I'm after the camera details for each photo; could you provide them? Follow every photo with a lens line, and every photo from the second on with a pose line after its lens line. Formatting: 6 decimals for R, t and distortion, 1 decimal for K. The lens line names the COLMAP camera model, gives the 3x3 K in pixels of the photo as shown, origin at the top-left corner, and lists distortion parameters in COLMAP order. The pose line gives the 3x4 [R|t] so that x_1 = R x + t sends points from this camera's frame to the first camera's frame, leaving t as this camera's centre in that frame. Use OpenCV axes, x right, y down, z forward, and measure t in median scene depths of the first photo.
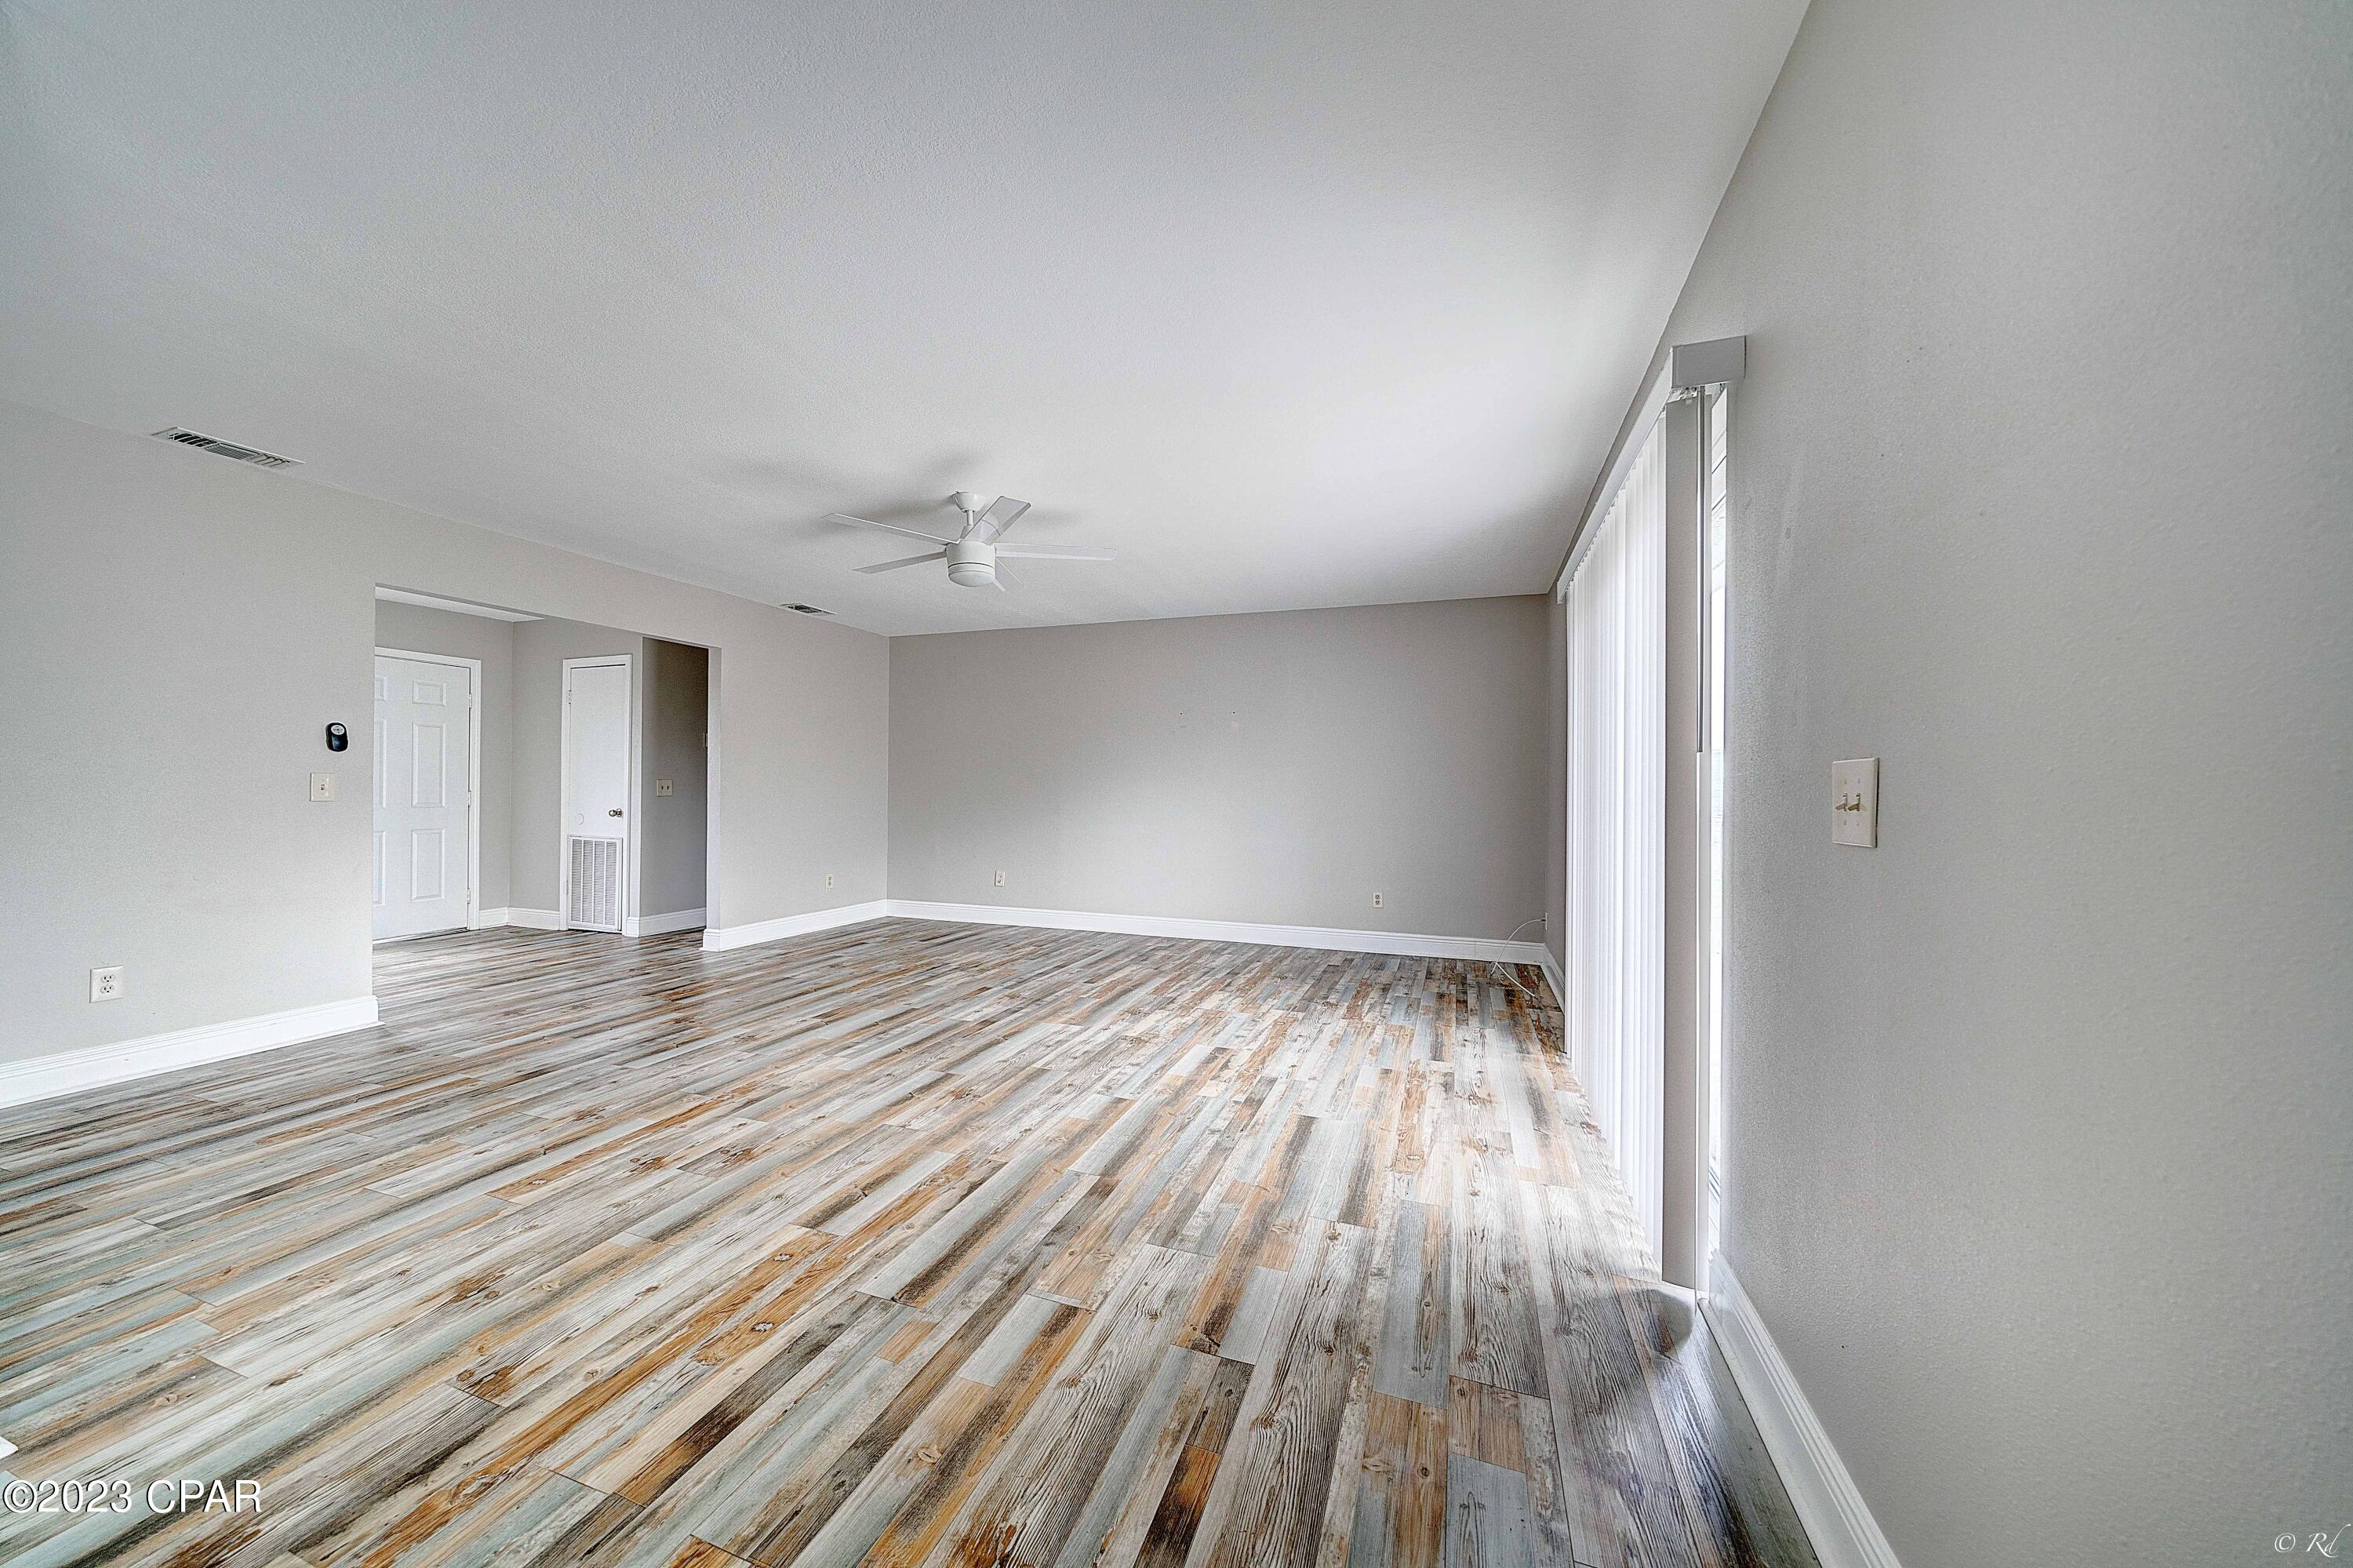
lens RADIAL K [[799.1, 0, 1176.5], [0, 799.1, 784.0], [0, 0, 1]] dist [-0.008145, -0.000060]
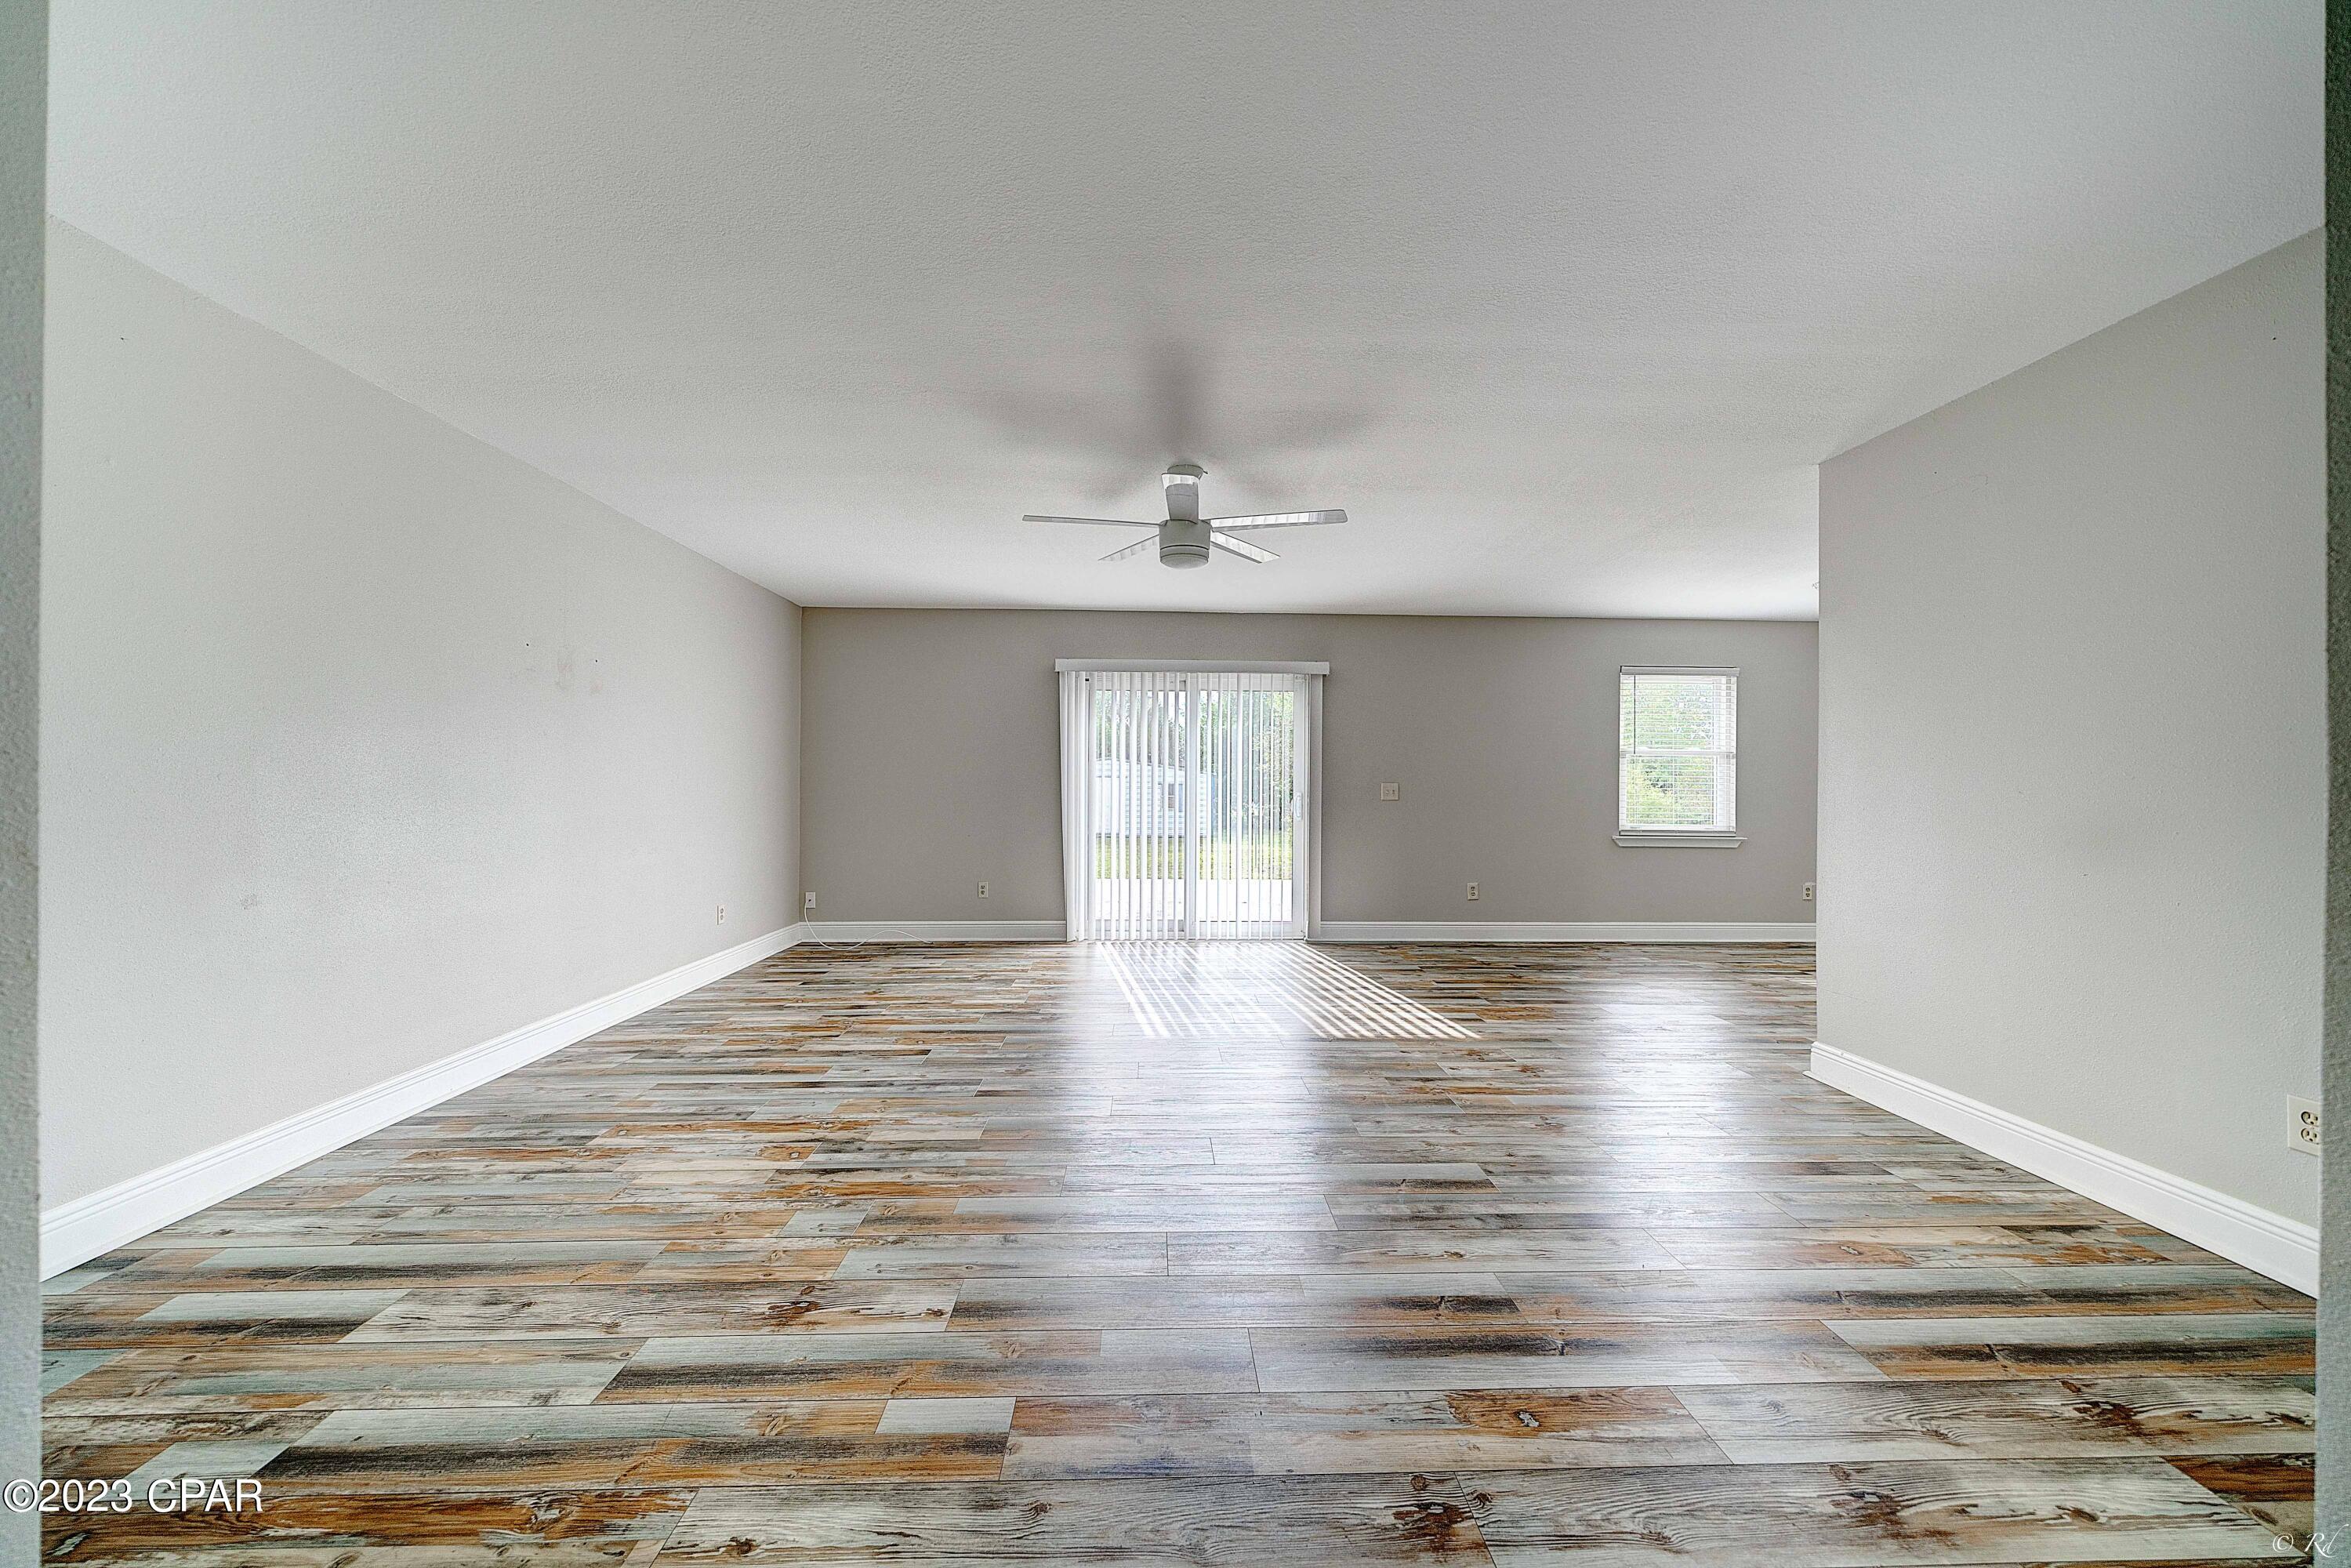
lens RADIAL K [[798.5, 0, 1175.5], [0, 798.5, 784.0], [0, 0, 1]] dist [-0.008145, -0.000060]
pose [[-0.364543, -0.004882, 0.931174, -1.374076], [-0.015837, 0.999874, -0.000958, -0.001390], [-0.931052, -0.015096, -0.364575, 1.662813]]
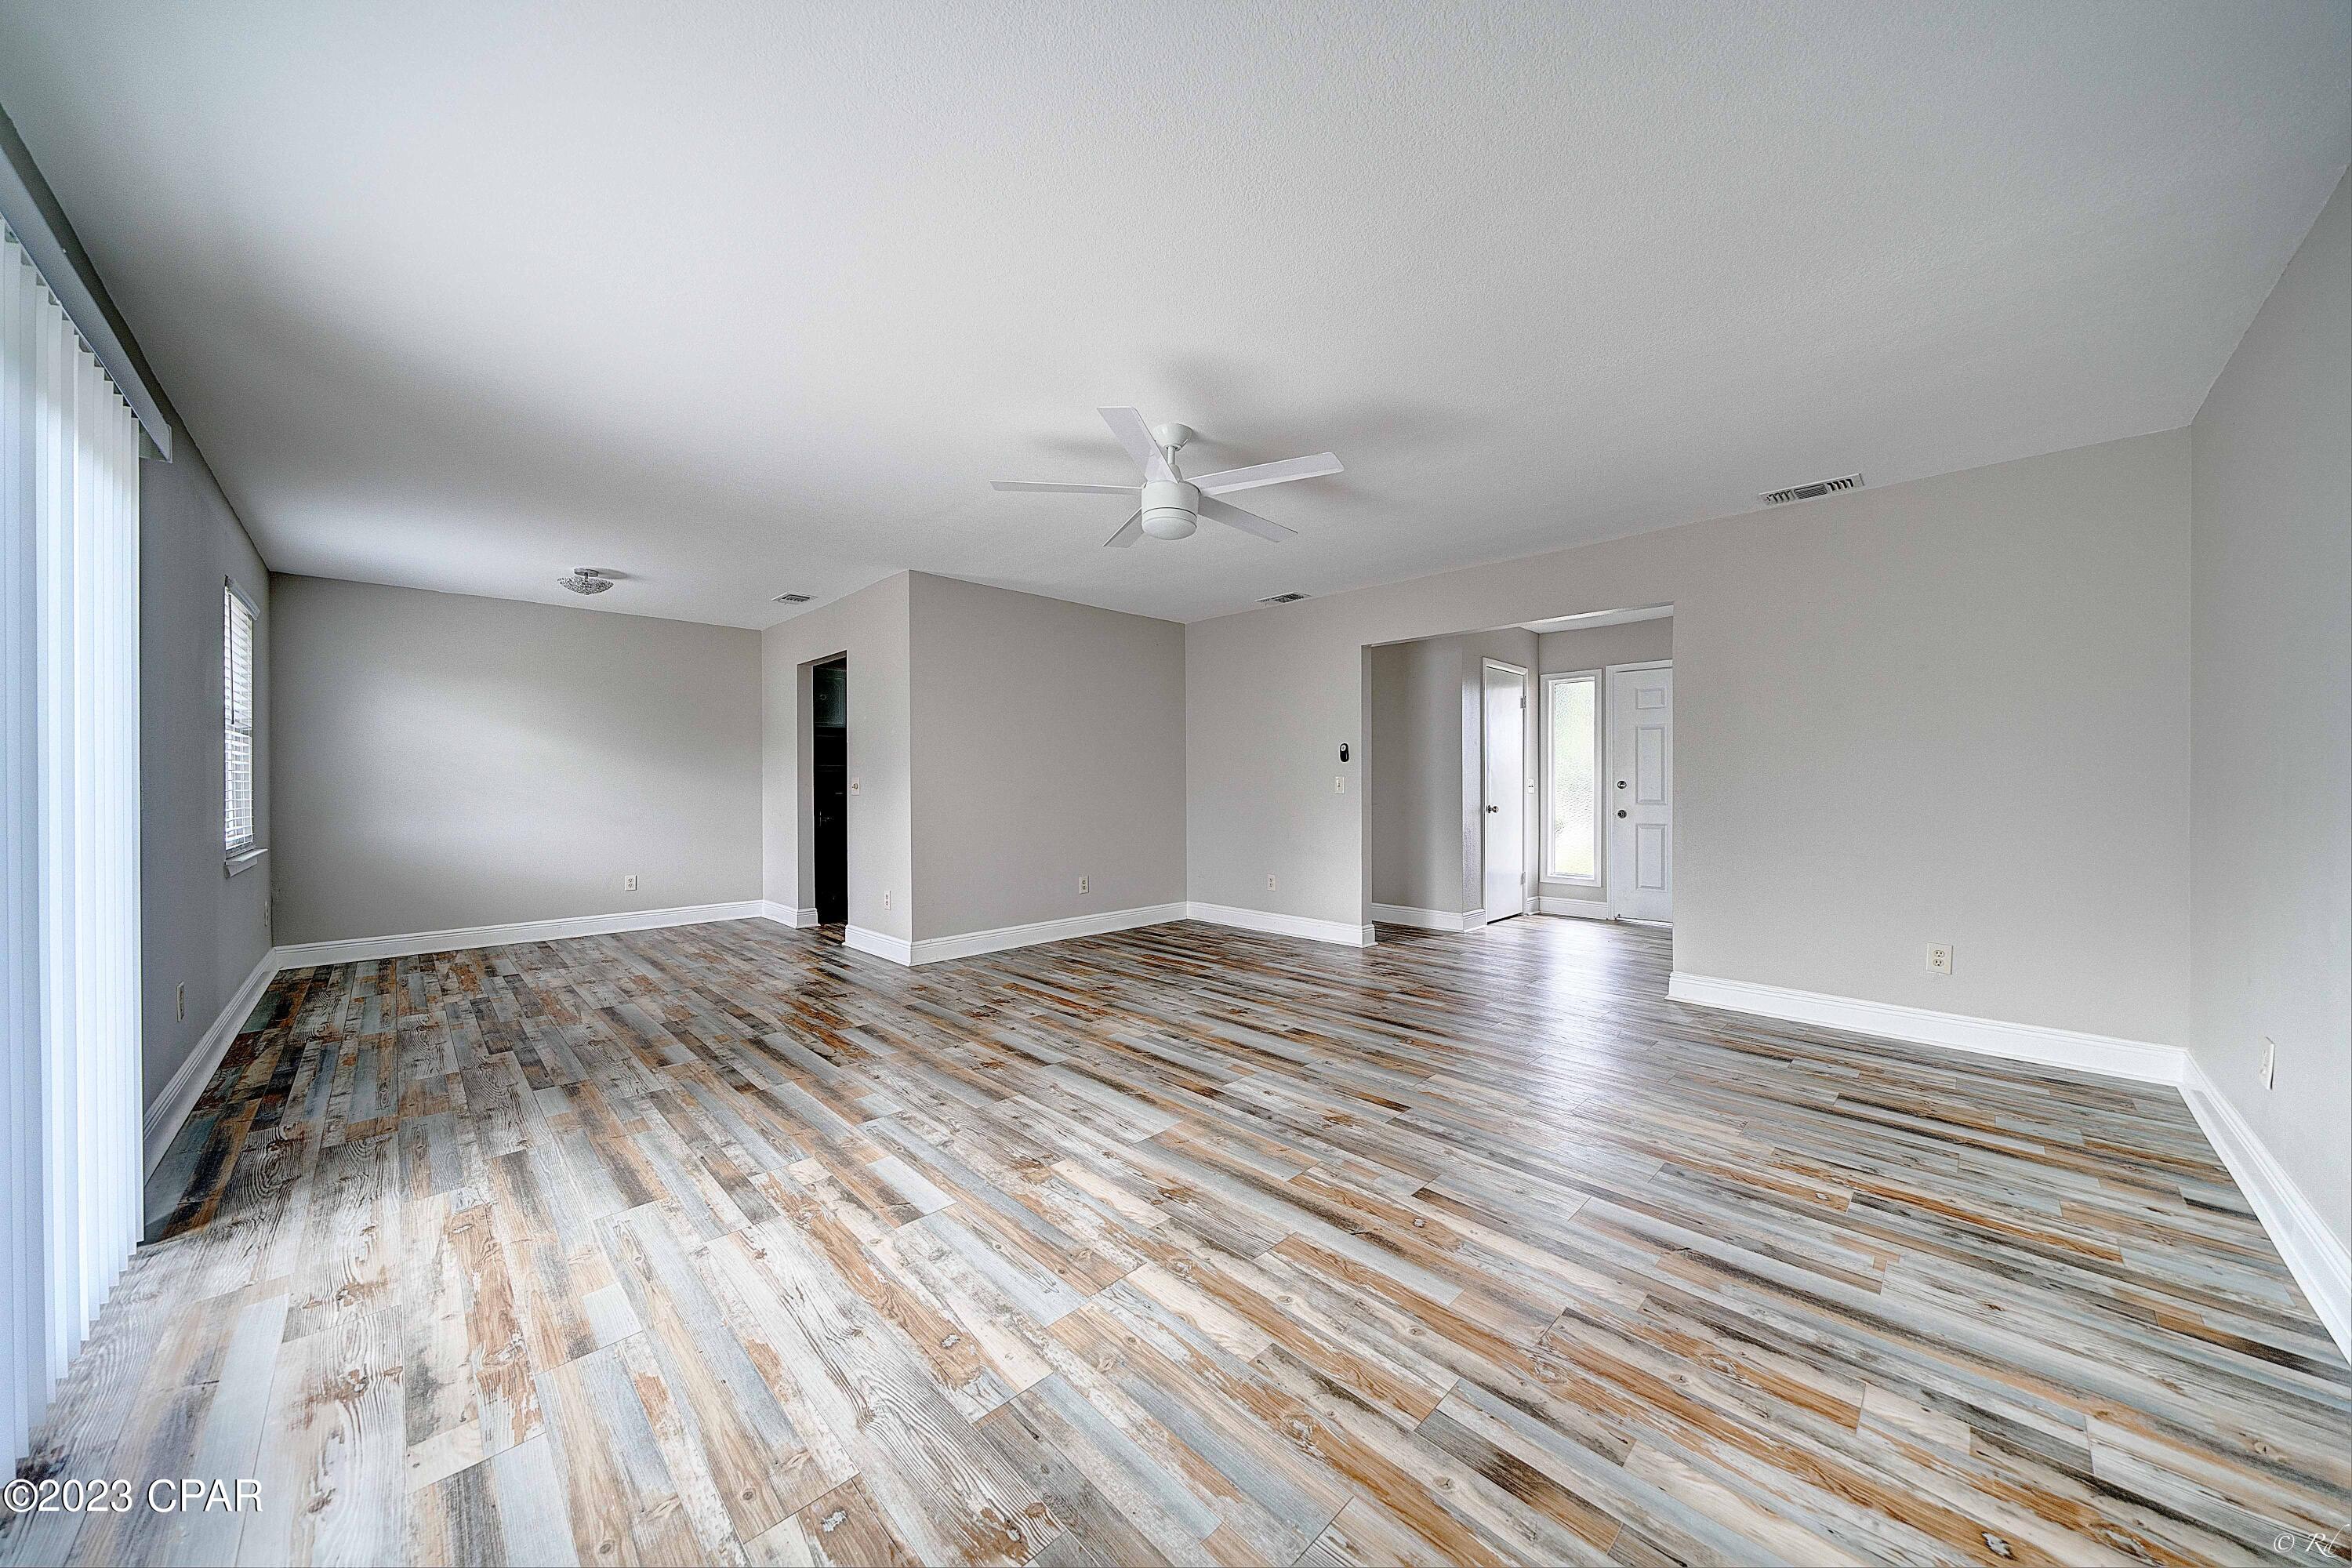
lens RADIAL K [[798.8, 0, 1176.0], [0, 798.8, 784.0], [0, 0, 1]] dist [-0.008145, -0.000060]
pose [[-0.436502, -0.004996, -0.899689, 0.596806], [0.004758, 0.999958, -0.007861, 0.015144], [0.899691, -0.007712, -0.436460, 1.692147]]
